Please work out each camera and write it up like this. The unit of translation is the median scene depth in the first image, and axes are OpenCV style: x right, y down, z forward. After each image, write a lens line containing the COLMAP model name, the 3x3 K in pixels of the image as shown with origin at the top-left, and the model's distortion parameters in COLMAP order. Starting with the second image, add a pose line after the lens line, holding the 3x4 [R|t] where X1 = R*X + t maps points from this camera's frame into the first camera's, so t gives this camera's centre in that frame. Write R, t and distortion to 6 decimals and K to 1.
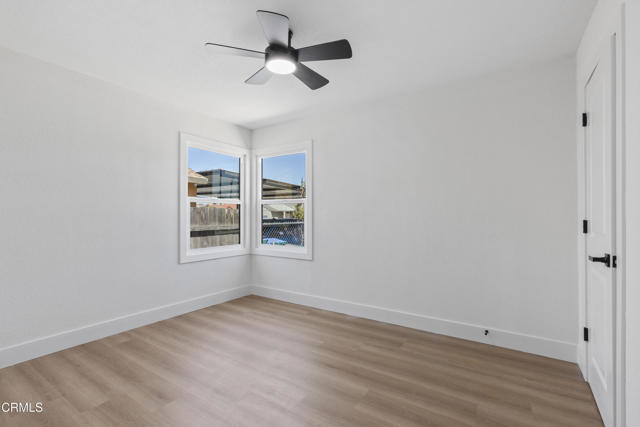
lens RADIAL K [[291.2, 0, 319.8], [0, 291.2, 211.6], [0, 0, 1]] dist [0.000341, 0.000024]
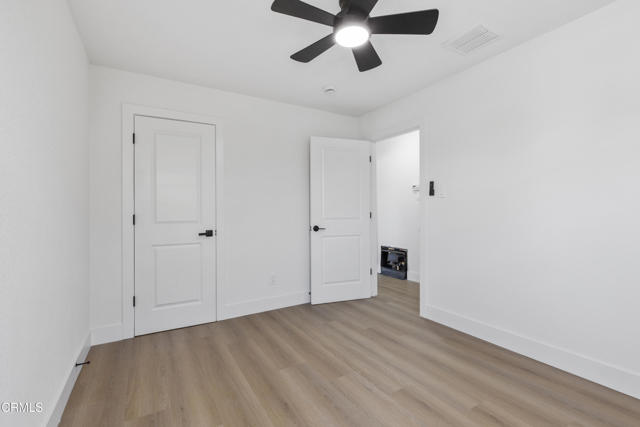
lens RADIAL K [[291.2, 0, 319.8], [0, 291.2, 211.6], [0, 0, 1]] dist [0.000341, 0.000024]
pose [[-0.894538, 0.004951, 0.446964, -0.432355], [0.002718, 0.999980, -0.005637, 0.024279], [-0.446983, -0.003828, -0.894534, 1.825371]]
